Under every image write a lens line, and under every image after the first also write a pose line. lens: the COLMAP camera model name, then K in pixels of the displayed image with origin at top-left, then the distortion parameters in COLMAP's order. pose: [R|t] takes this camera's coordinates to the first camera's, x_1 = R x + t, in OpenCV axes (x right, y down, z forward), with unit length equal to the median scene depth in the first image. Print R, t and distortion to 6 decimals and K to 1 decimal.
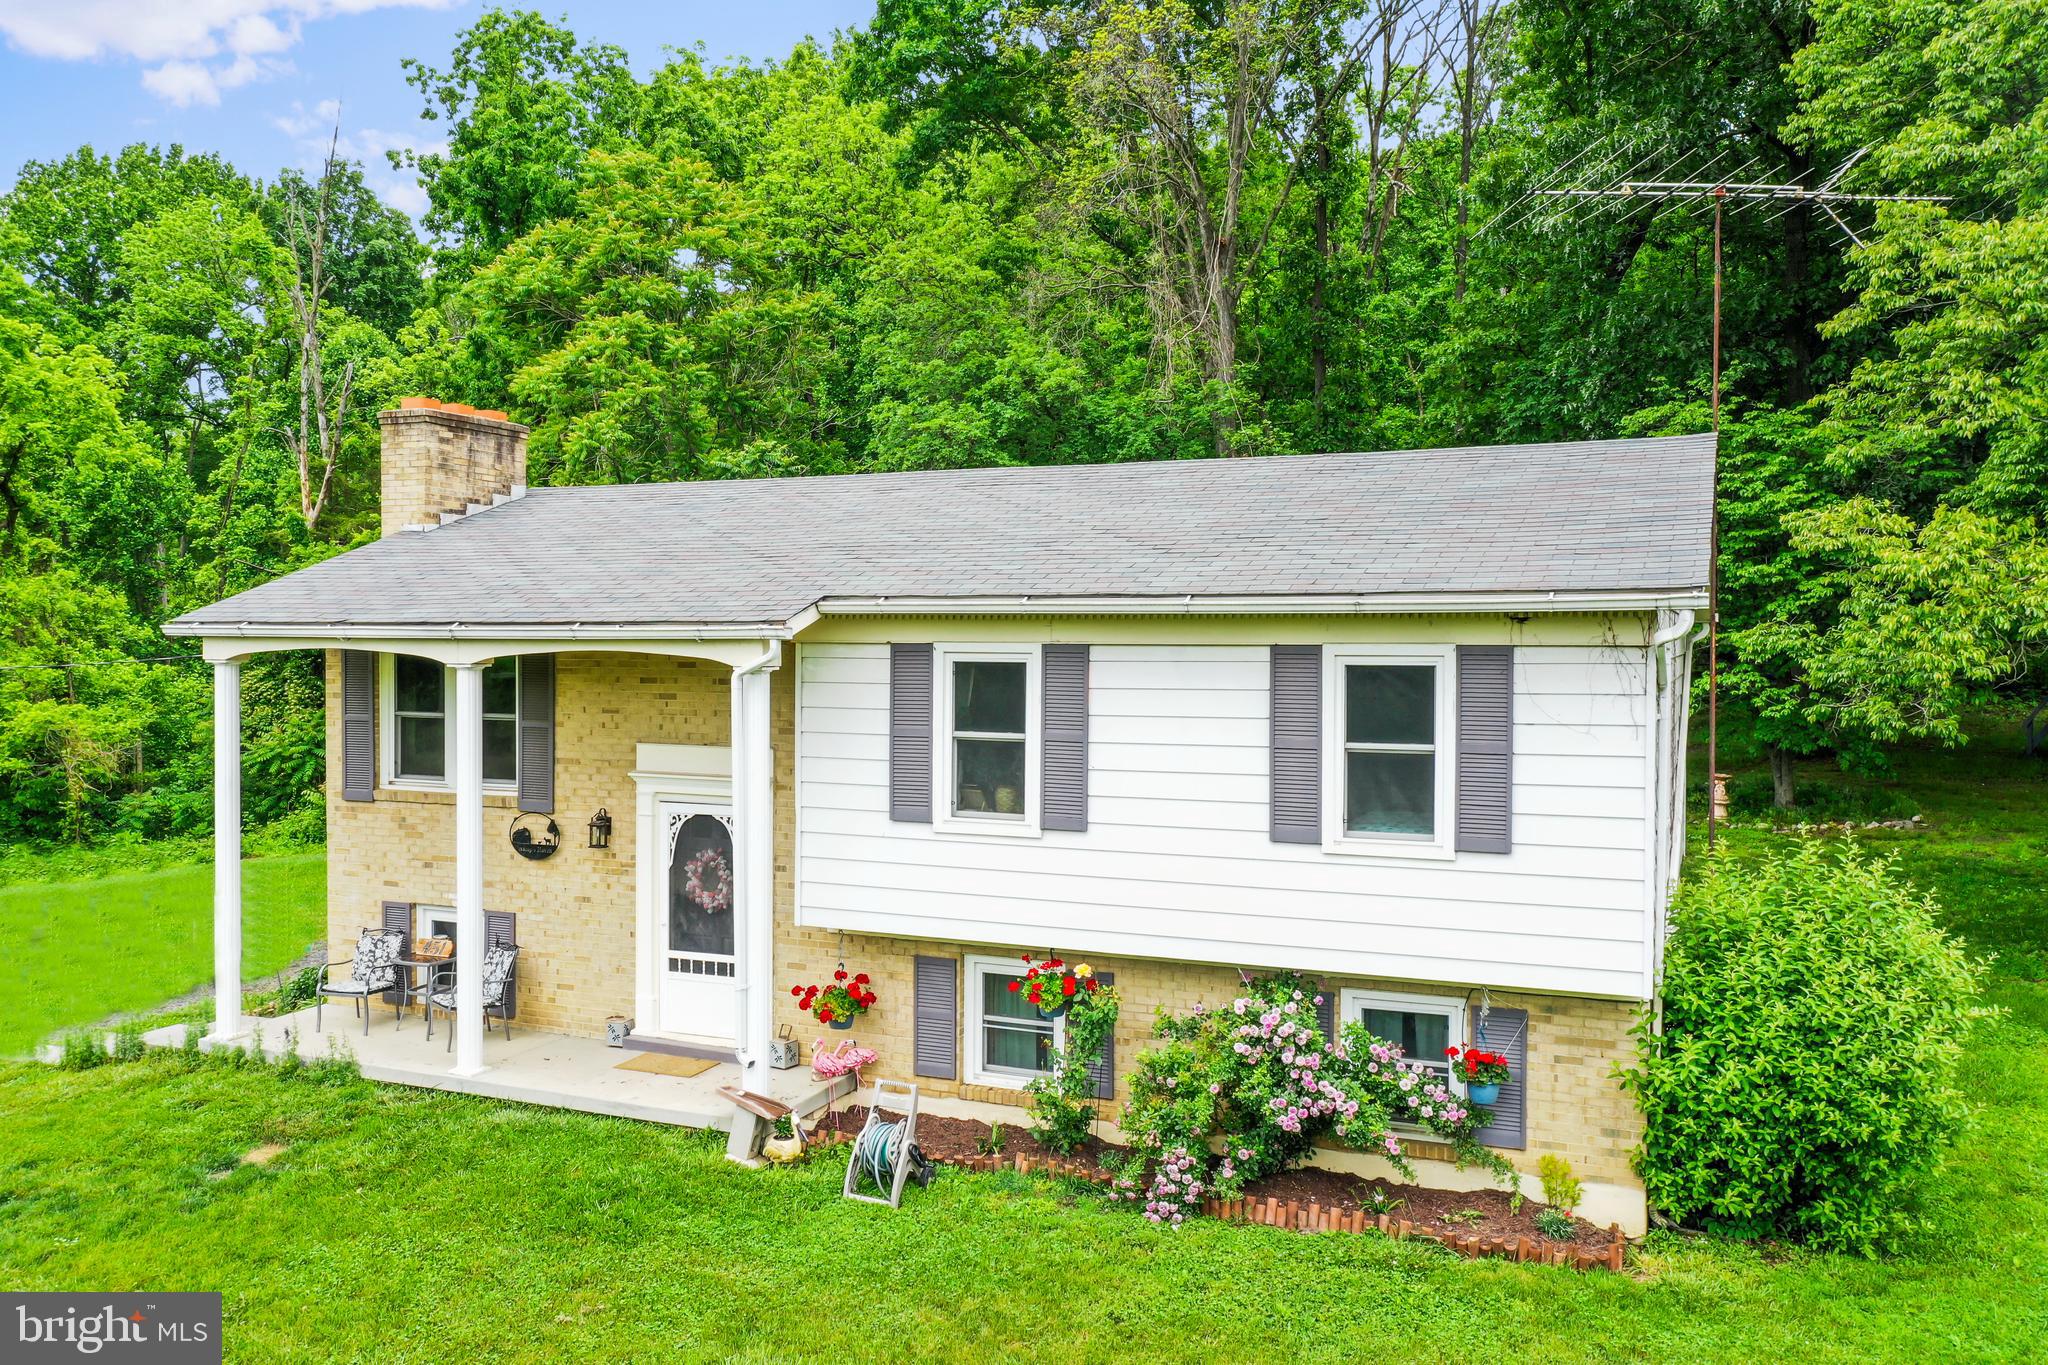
lens RADIAL K [[1608.2, 0, 1017.6], [0, 1608.2, 657.3], [0, 0, 1]] dist [-0.005070, 0.003779]
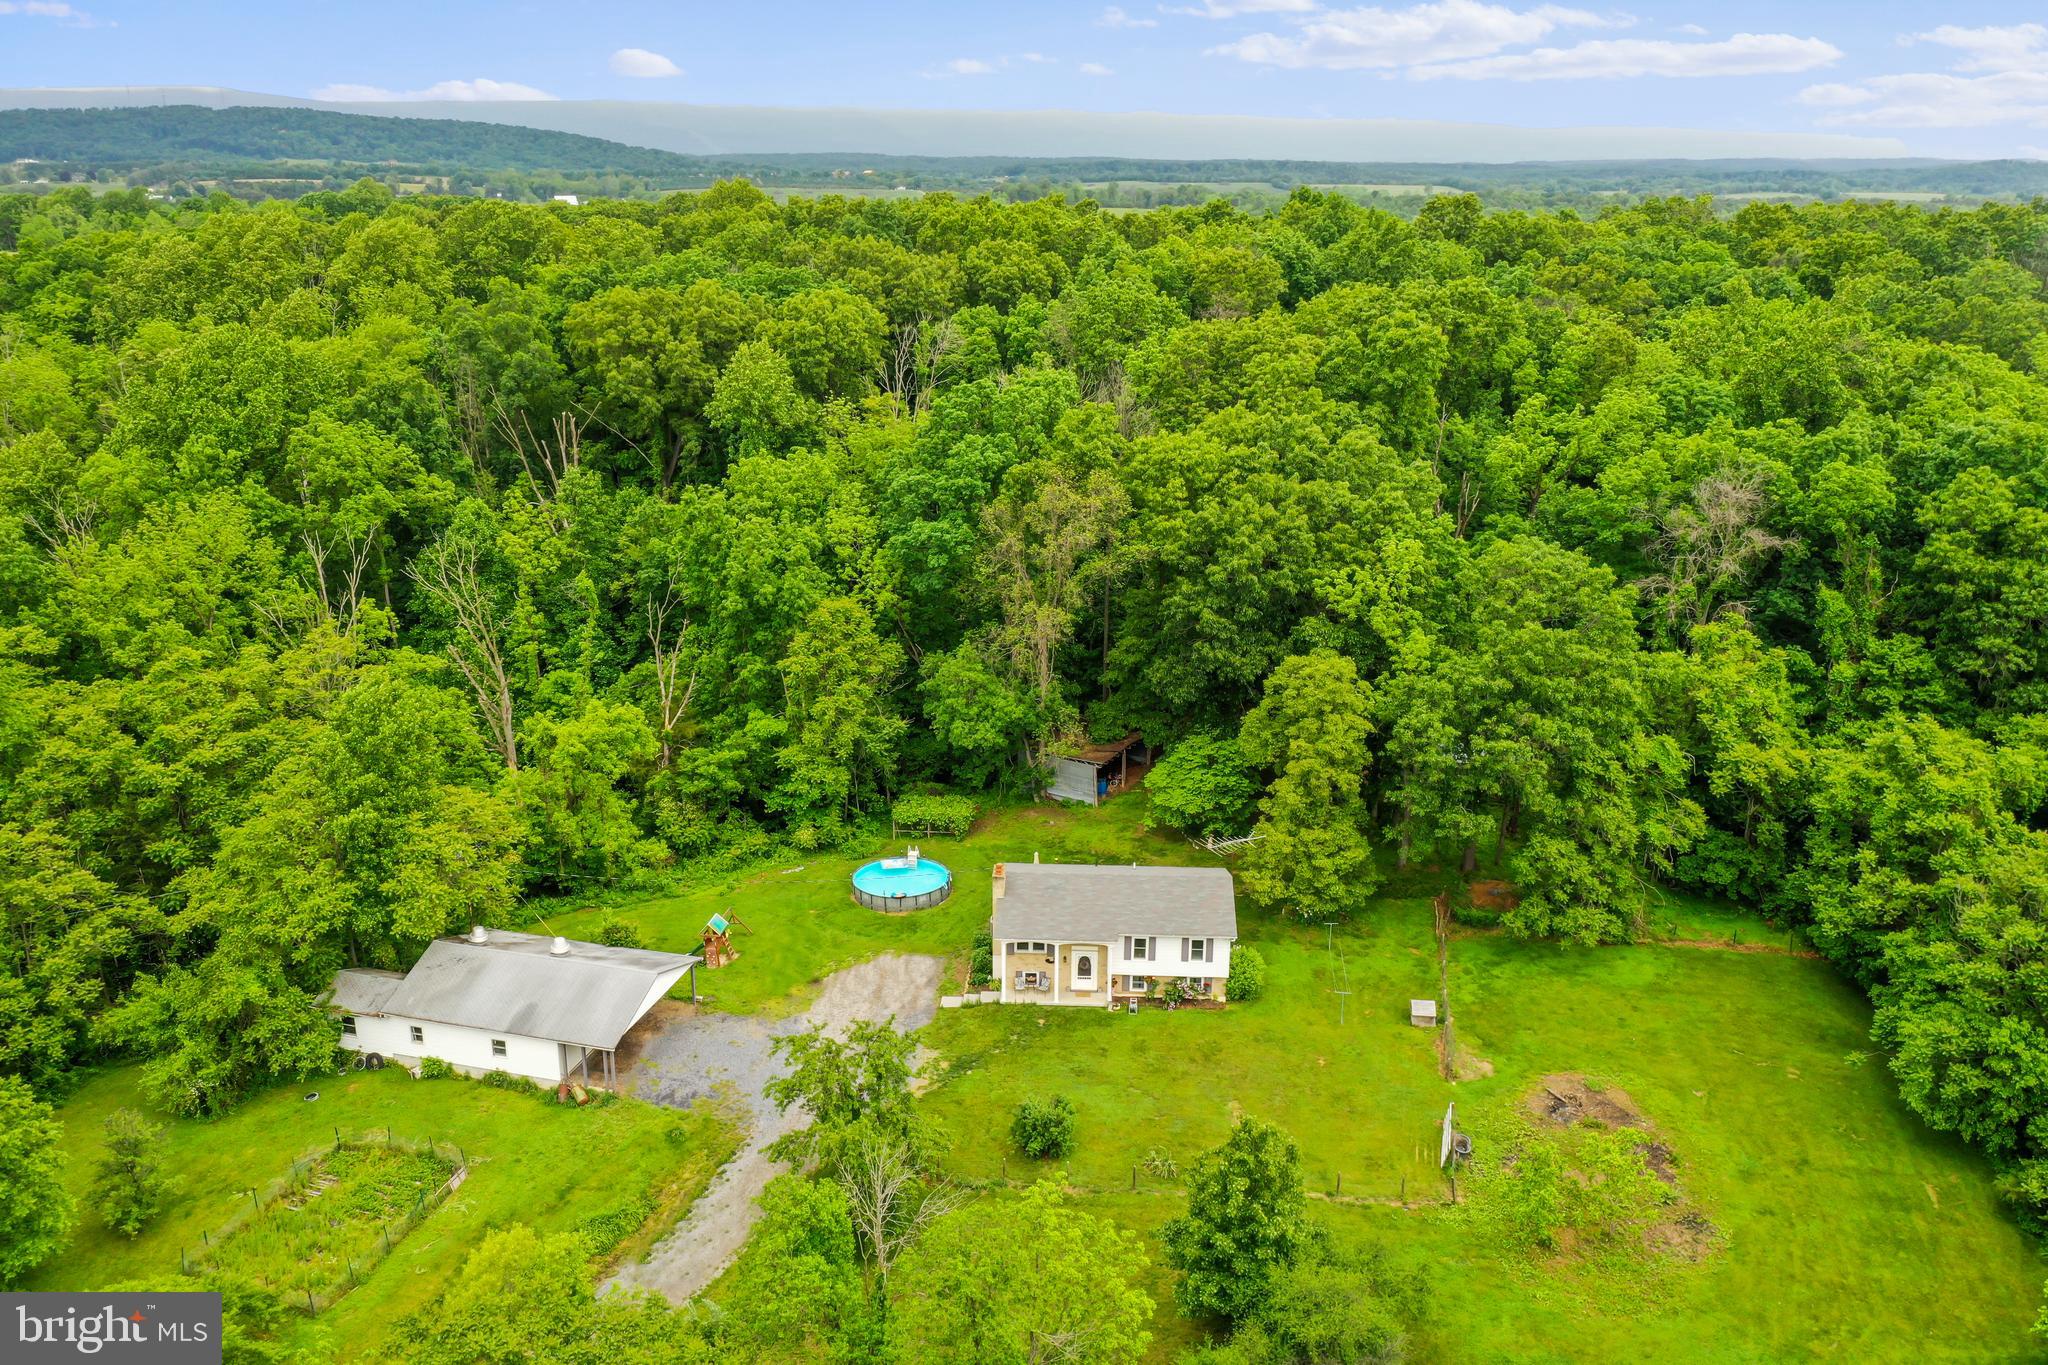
lens RADIAL K [[1608.2, 0, 1017.6], [0, 1608.2, 657.3], [0, 0, 1]] dist [-0.005070, 0.003779]
pose [[0.936159, -0.098993, 0.337352, -2.674968], [0.001804, 0.960881, 0.276957, -3.018794], [-0.351572, -0.258667, 0.899716, -4.640482]]
